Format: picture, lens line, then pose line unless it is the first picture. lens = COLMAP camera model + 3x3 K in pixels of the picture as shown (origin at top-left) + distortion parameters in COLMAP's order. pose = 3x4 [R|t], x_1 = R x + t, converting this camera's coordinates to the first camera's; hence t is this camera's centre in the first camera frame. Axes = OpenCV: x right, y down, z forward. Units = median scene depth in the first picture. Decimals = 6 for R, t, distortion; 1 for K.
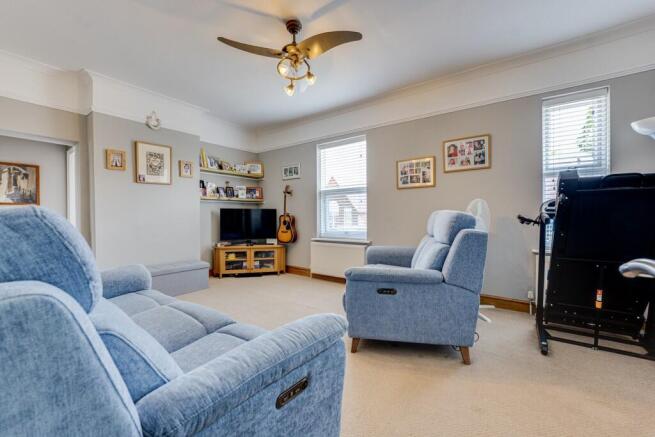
lens RADIAL K [[275.7, 0, 328.4], [0, 275.7, 217.9], [0, 0, 1]] dist [-0.009448, 0.000247]
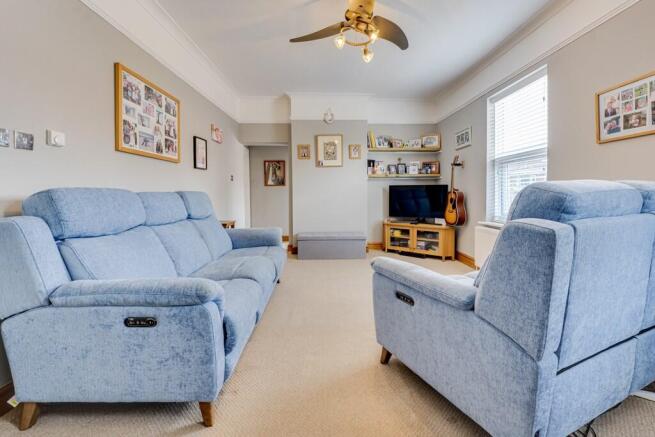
lens RADIAL K [[275.7, 0, 319.7], [0, 275.7, 199.9], [0, 0, 1]] dist [-0.009448, 0.000247]
pose [[0.596965, 0.021672, -0.801975, 0.288300], [-0.006837, 0.999736, 0.021927, -0.000525], [0.802238, -0.007607, 0.596955, 0.179121]]
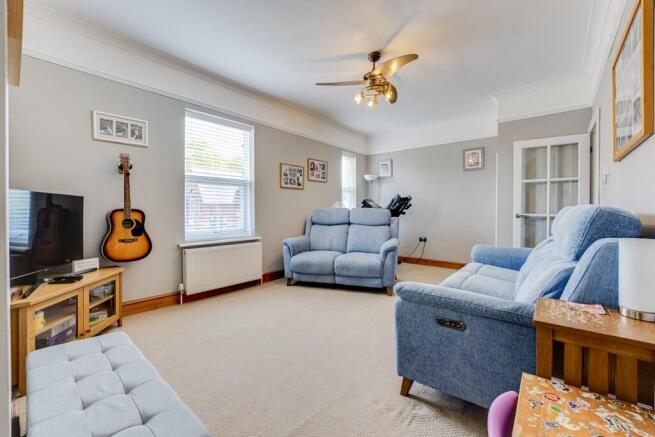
lens RADIAL K [[275.7, 0, 327.9], [0, 275.7, 212.9], [0, 0, 1]] dist [-0.009448, 0.000247]
pose [[0.047654, -0.001686, 0.998862, -0.703420], [0.006485, 0.999978, 0.001379, -0.001163], [-0.998843, 0.006412, 0.047664, 0.605027]]
